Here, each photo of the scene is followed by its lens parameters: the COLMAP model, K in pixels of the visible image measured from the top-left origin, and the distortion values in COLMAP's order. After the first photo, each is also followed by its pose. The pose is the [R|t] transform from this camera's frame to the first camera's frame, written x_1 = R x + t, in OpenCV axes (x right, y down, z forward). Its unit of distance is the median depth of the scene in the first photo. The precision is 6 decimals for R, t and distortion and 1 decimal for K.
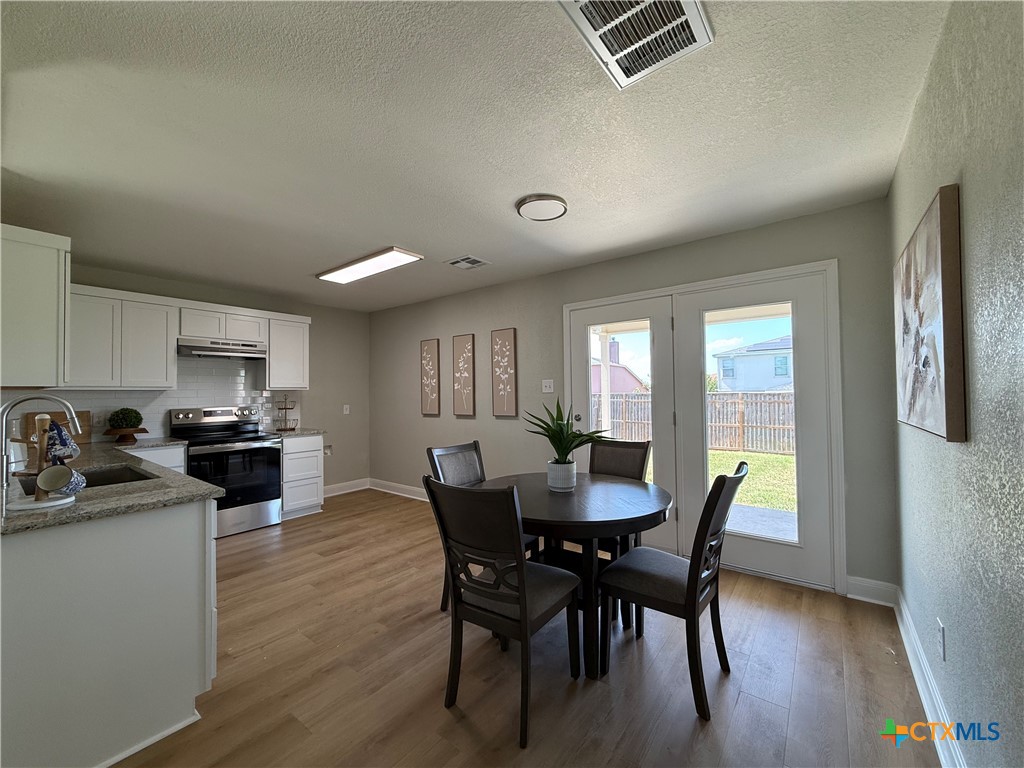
lens RADIAL K [[409.4, 0, 505.8], [0, 409.4, 385.6], [0, 0, 1]] dist [0.000580, 0.000309]
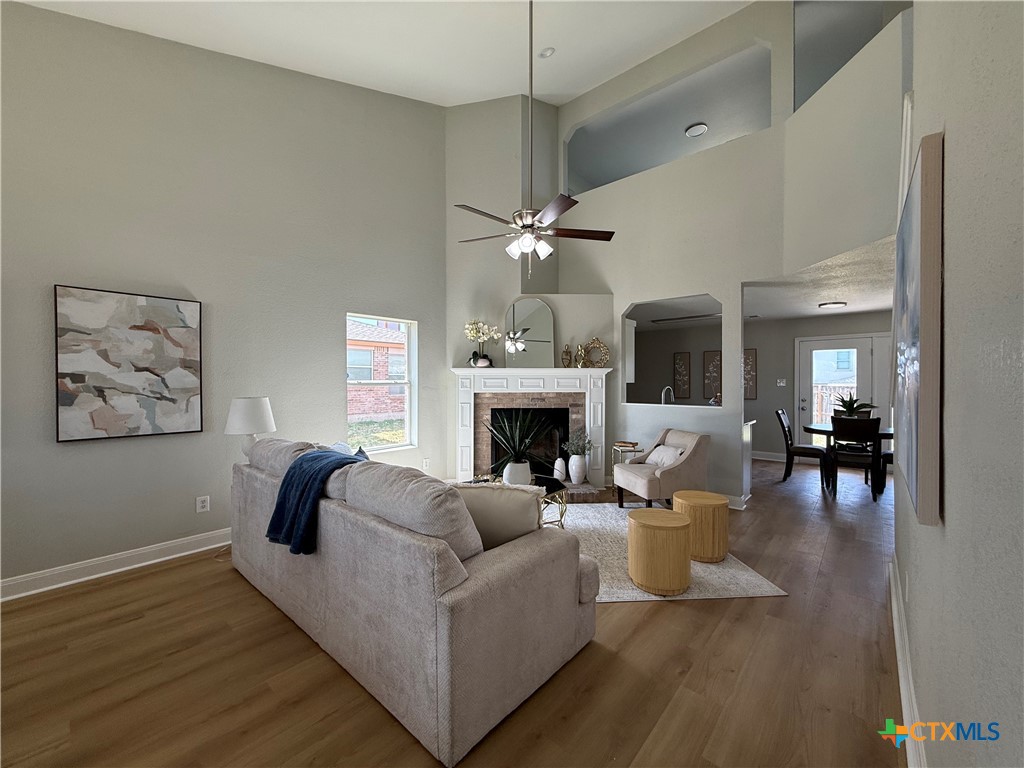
lens RADIAL K [[409.4, 0, 507.3], [0, 409.4, 384.8], [0, 0, 1]] dist [0.000580, 0.000309]
pose [[0.997670, 0.015106, -0.066536, -0.773562], [-0.013284, 0.999527, 0.027737, -0.018630], [0.066924, -0.026788, 0.997398, -0.692613]]
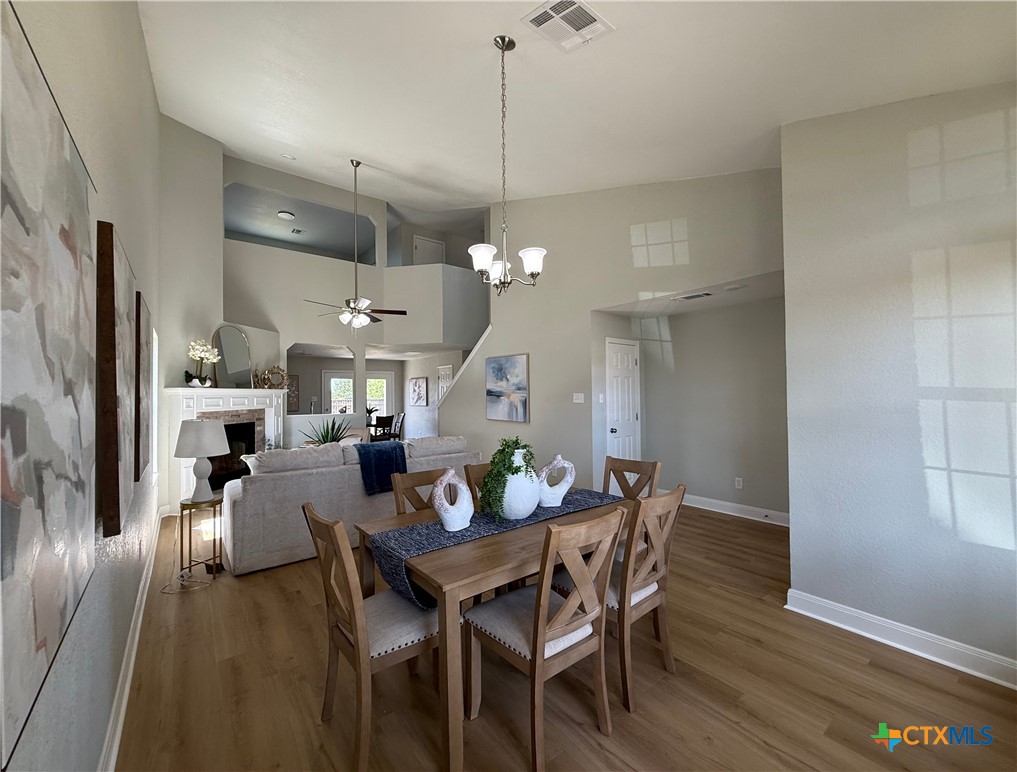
lens RADIAL K [[407.9, 0, 502.2], [0, 407.9, 386.6], [0, 0, 1]] dist [0.000414, -0.000145]
pose [[0.249207, 0.028317, 0.968036, -1.730327], [-0.010685, 0.999592, -0.026490, -0.015985], [-0.968391, -0.003742, 0.249408, -0.691983]]
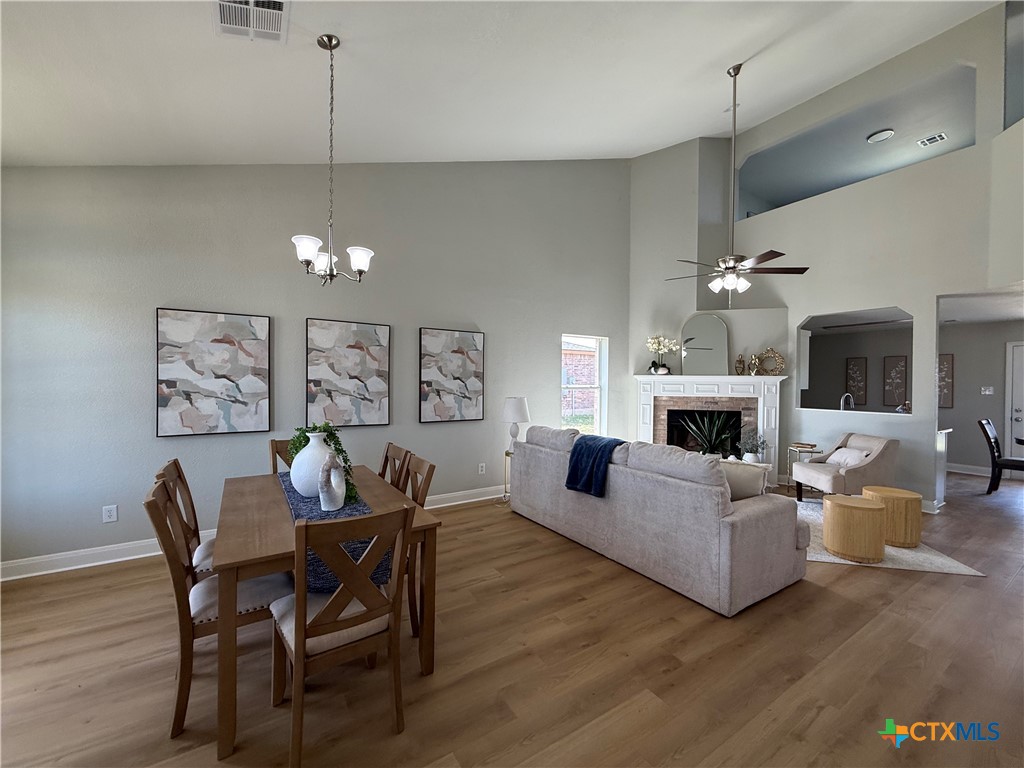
lens RADIAL K [[409.4, 0, 507.4], [0, 409.4, 384.6], [0, 0, 1]] dist [0.000580, 0.000309]
pose [[0.940393, 0.026670, -0.339042, -0.920706], [-0.016726, 0.999341, 0.032219, -0.034928], [0.339678, -0.024628, 0.940219, -0.968516]]
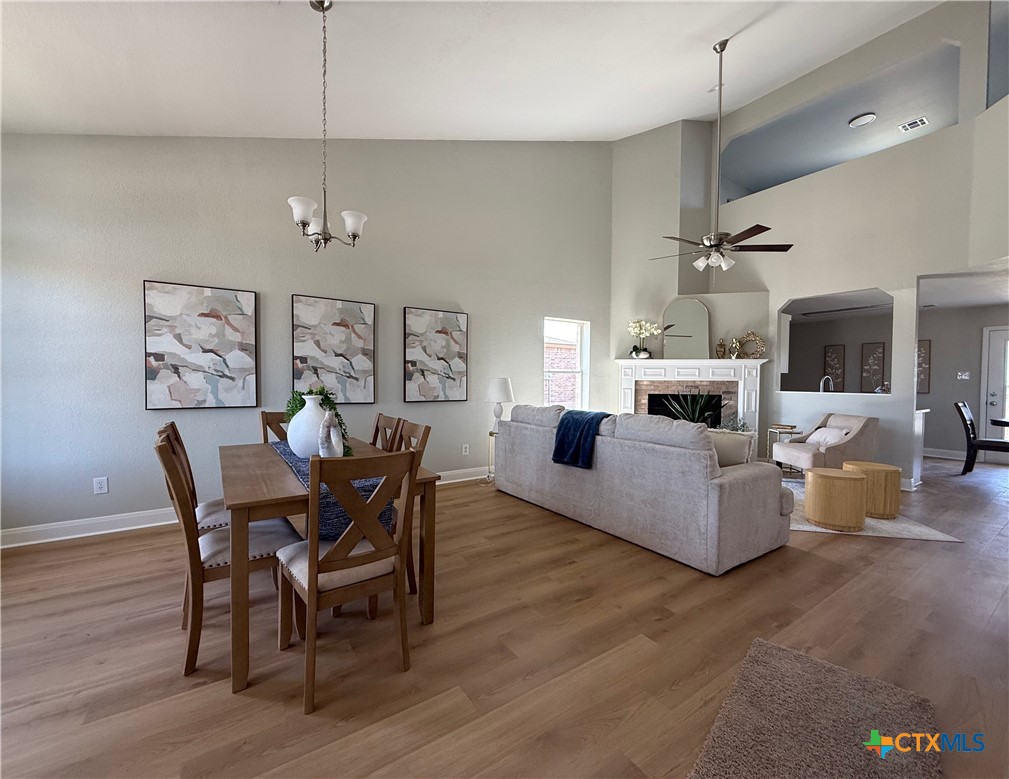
lens RADIAL K [[413.3, 0, 484.6], [0, 413.3, 390.3], [0, 0, 1]] dist [0.000593, -0.000048]
pose [[0.943569, 0.030888, -0.329733, -0.938866], [-0.015489, 0.998667, 0.049229, 0.006845], [0.330814, -0.041344, 0.942790, -0.988296]]
